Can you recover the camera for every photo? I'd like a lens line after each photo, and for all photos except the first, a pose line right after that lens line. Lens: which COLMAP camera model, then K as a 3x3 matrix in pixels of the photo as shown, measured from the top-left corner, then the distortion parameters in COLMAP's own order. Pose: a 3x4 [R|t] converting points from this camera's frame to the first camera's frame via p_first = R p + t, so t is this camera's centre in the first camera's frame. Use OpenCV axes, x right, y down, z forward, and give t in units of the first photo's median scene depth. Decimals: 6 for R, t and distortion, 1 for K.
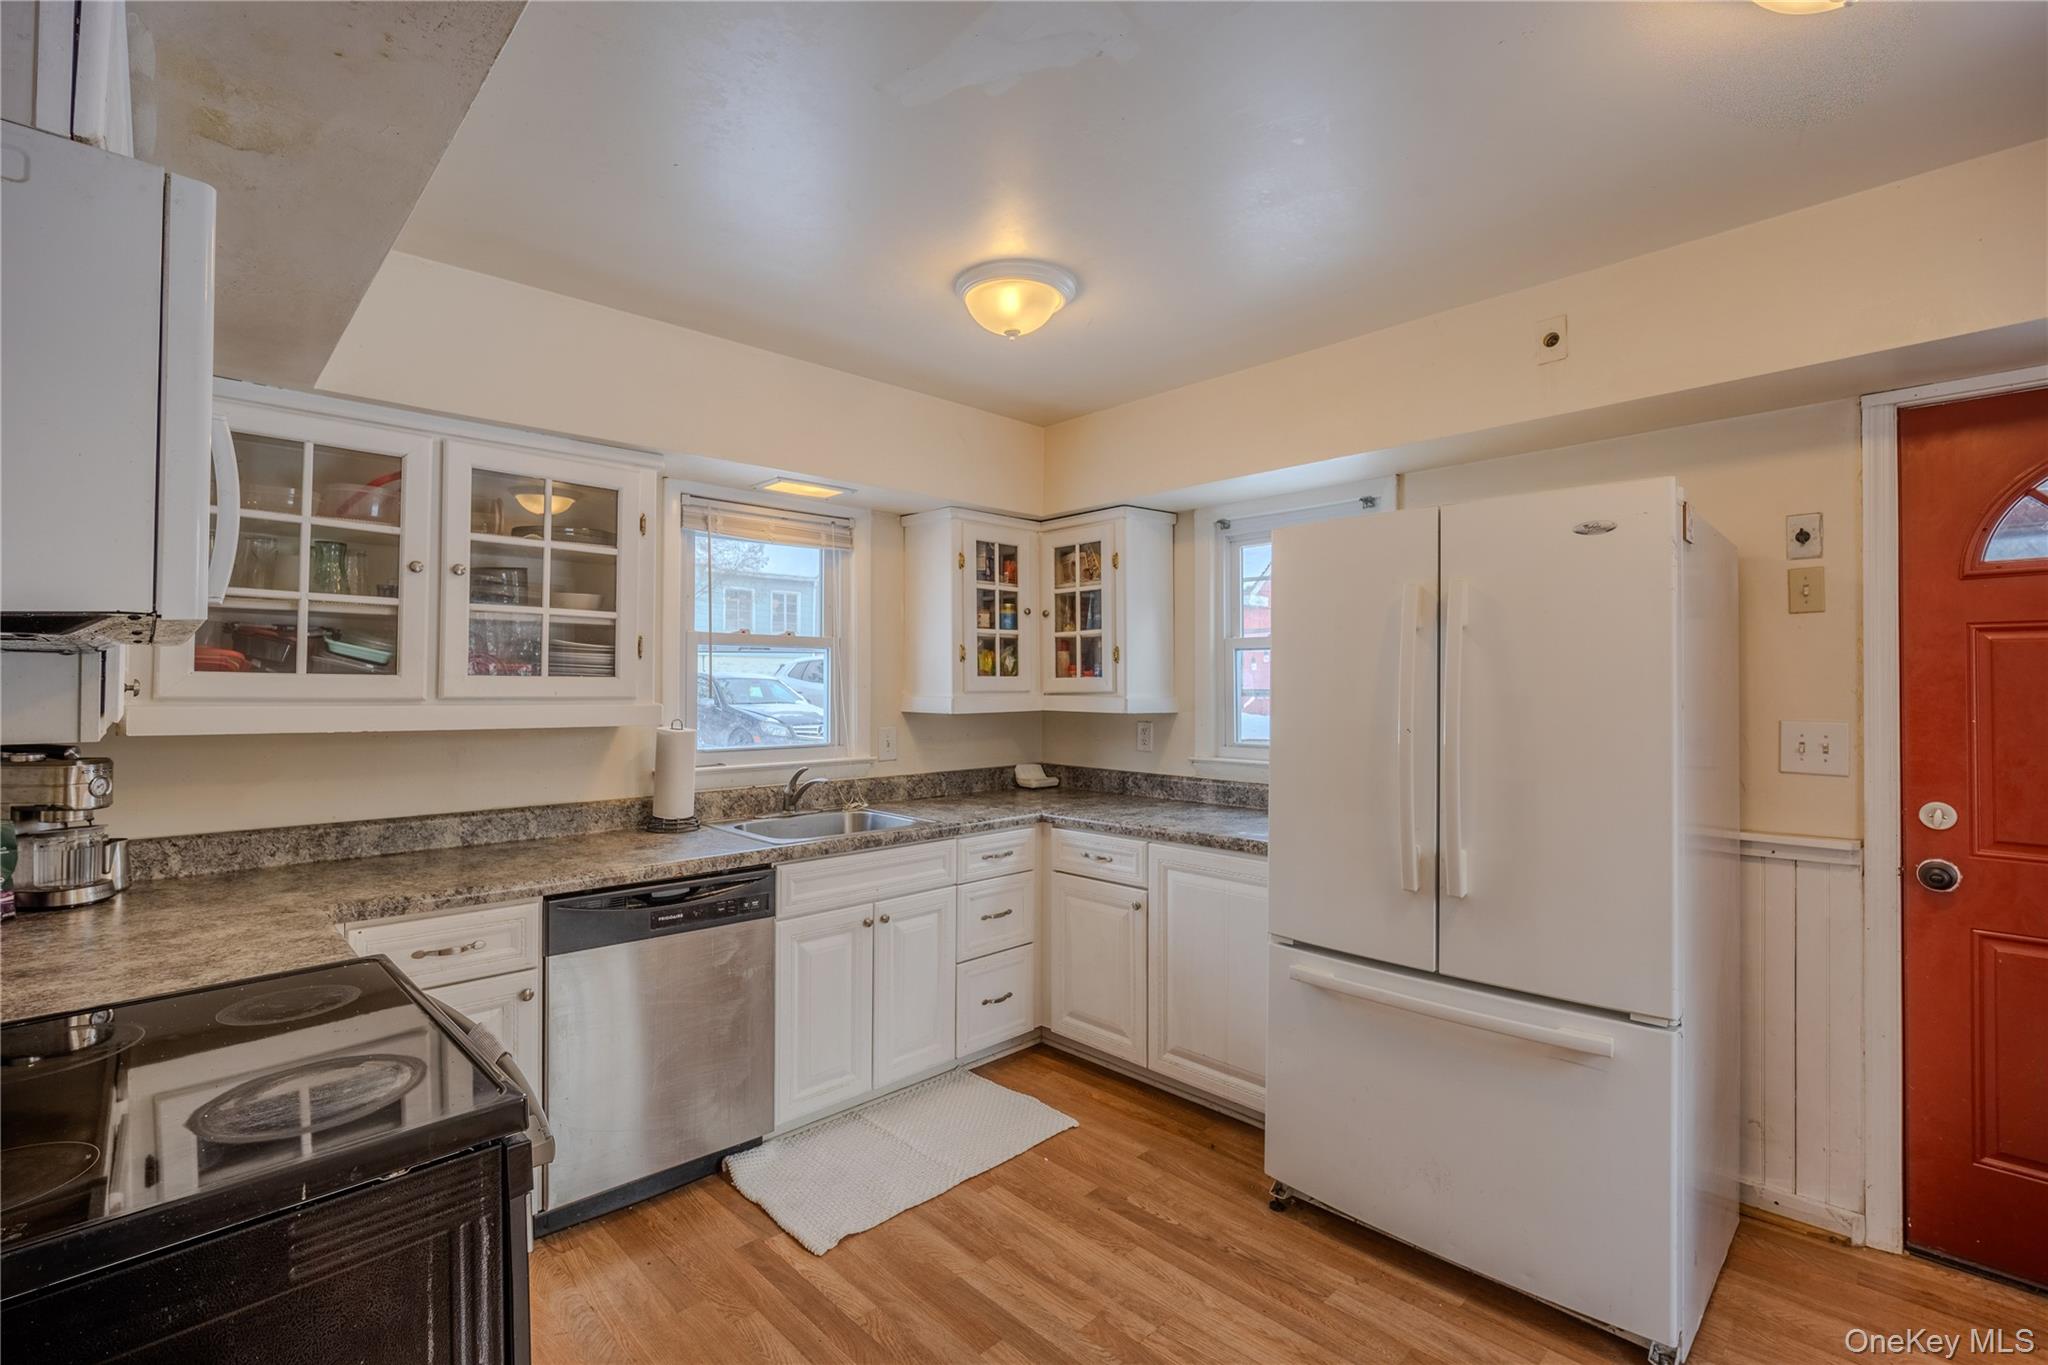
lens RADIAL K [[899.1, 0, 1027.3], [0, 899.1, 680.8], [0, 0, 1]] dist [0.000084, 0.000055]
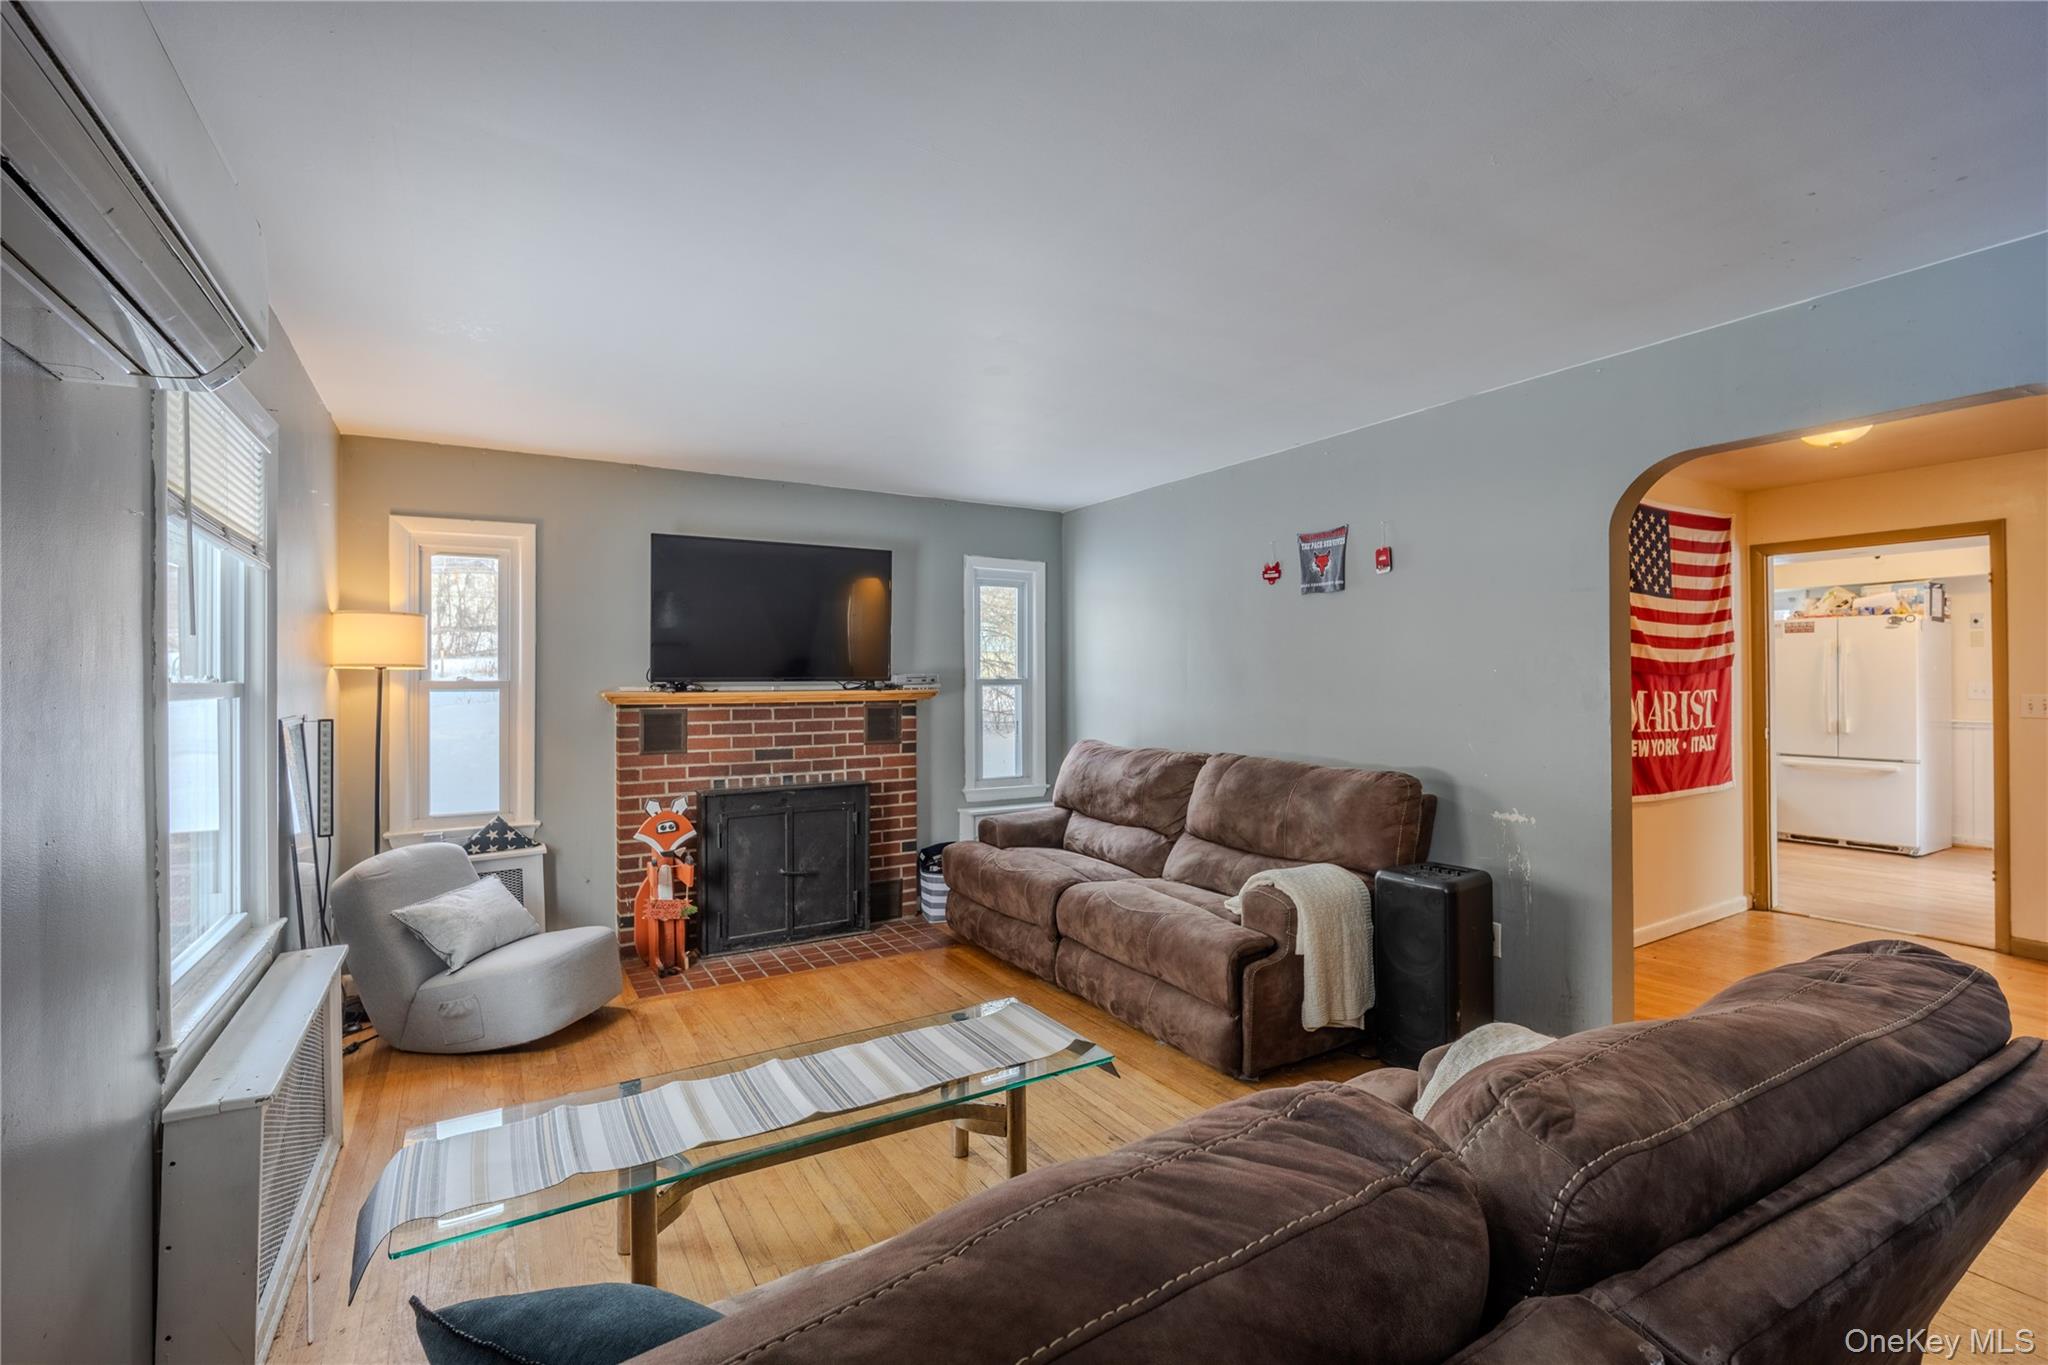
lens RADIAL K [[899.1, 0, 1019.5], [0, 899.1, 681.3], [0, 0, 1]] dist [0.000084, 0.000055]
pose [[0.972457, -0.001729, -0.233077, -1.760336], [0.003192, 0.999978, 0.005896, 0.011608], [0.233061, -0.006478, 0.972441, -3.024388]]
